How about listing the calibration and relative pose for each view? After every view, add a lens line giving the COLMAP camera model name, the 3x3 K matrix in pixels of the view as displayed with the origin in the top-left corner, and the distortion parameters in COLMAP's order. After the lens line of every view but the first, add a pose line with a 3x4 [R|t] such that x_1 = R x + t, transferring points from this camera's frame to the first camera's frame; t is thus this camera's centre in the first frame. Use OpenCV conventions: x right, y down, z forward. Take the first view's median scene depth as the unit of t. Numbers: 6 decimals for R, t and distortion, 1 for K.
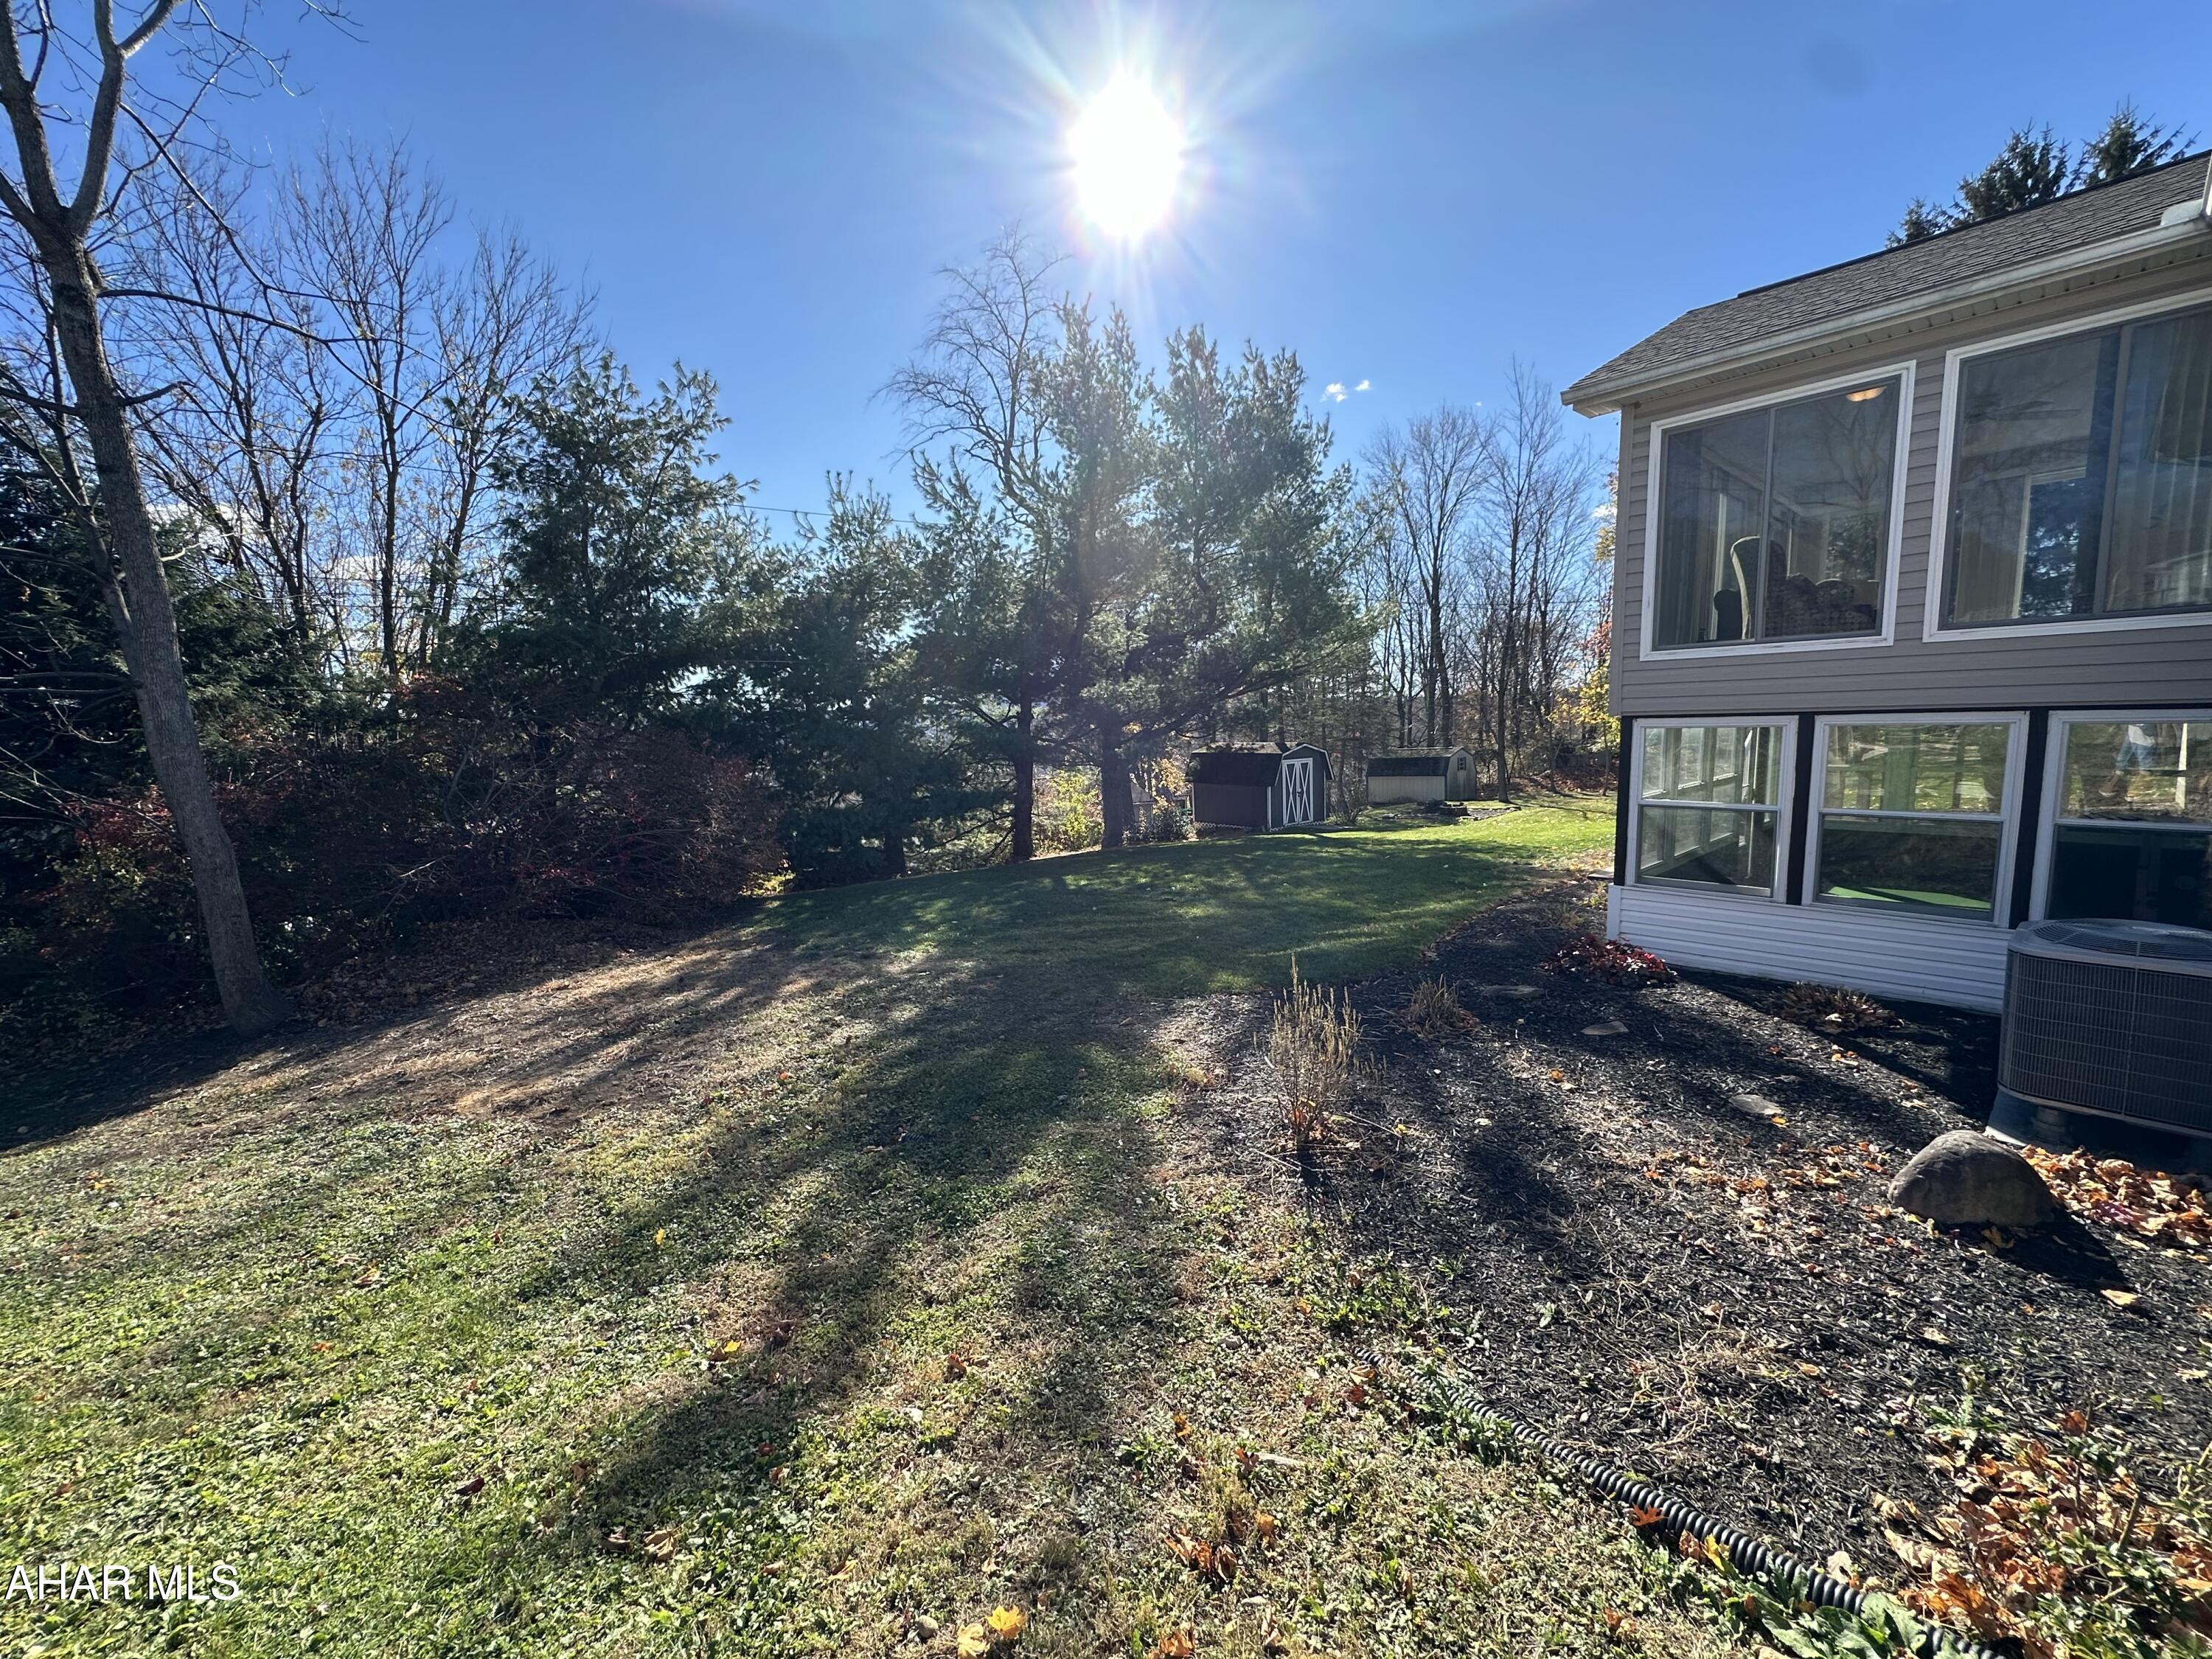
lens RADIAL K [[884.1, 0, 1106.0], [0, 884.1, 829.5], [0, 0, 1]] dist [-0.001978, -0.000421]
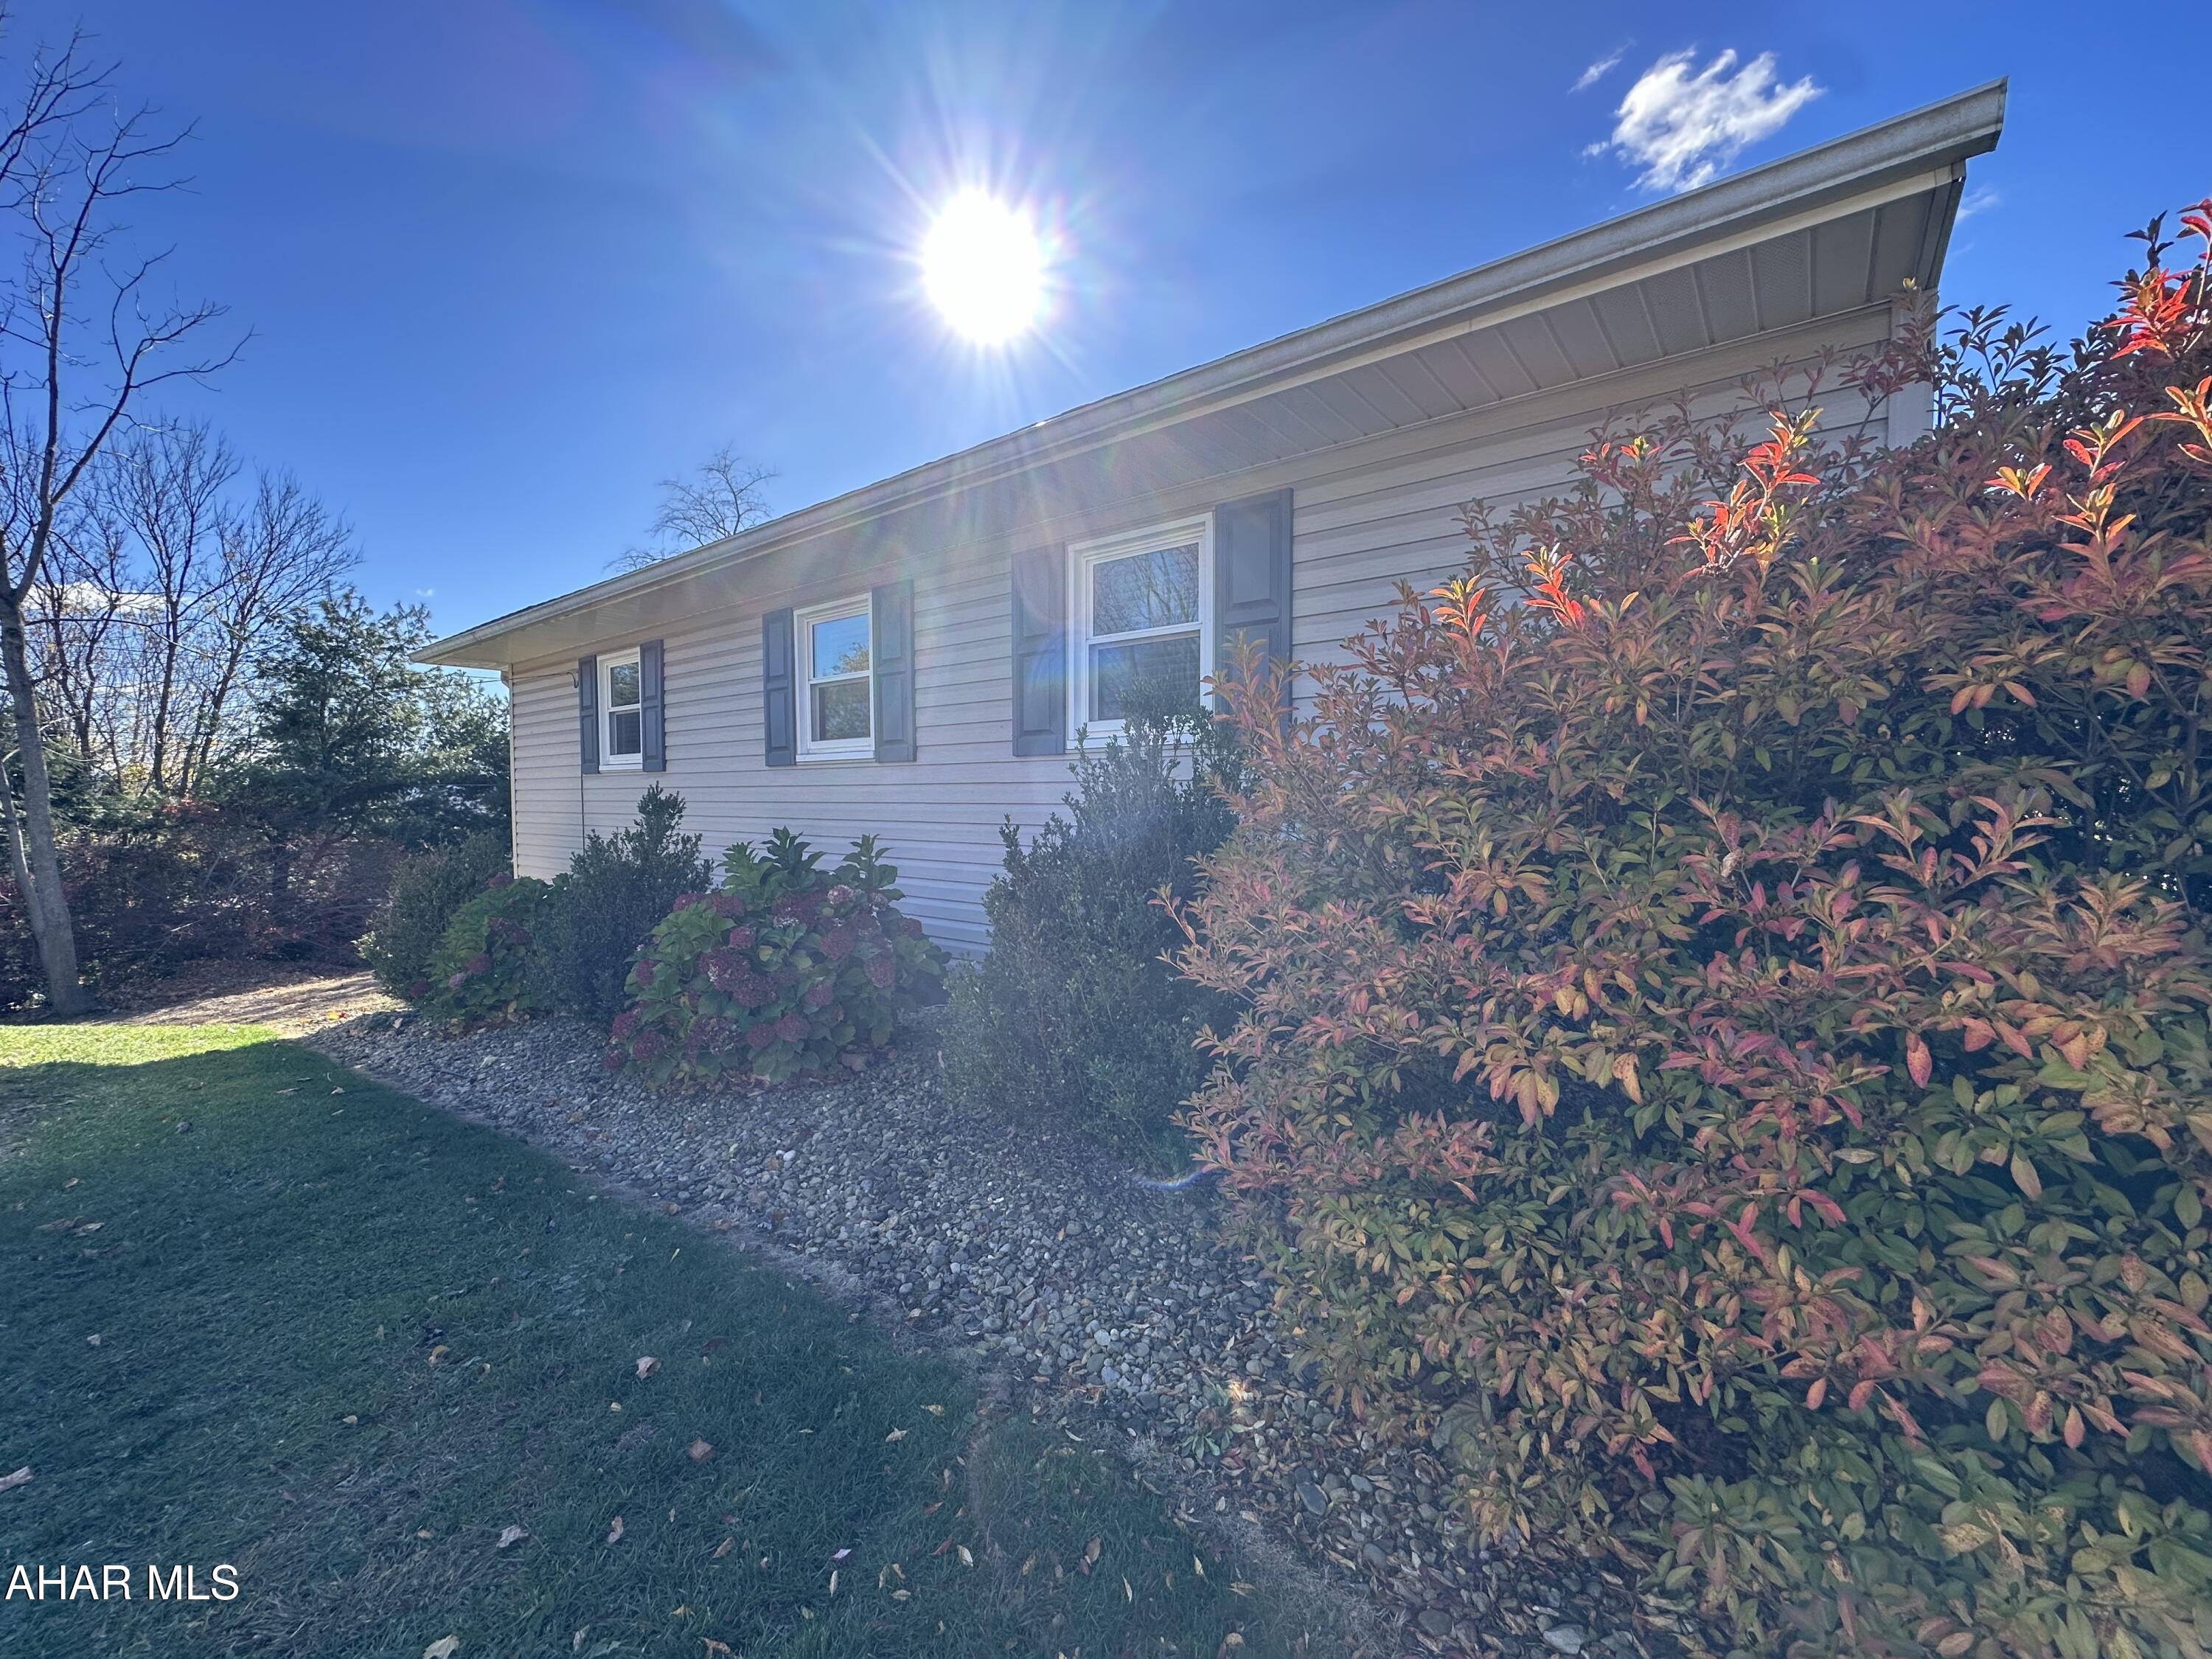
lens RADIAL K [[884.1, 0, 1106.0], [0, 884.1, 829.5], [0, 0, 1]] dist [-0.001978, -0.000421]
pose [[0.985096, 0.019541, 0.170890, 0.451659], [-0.003932, 0.995825, -0.091202, 0.002744], [-0.171958, 0.089170, 0.981060, -0.654699]]
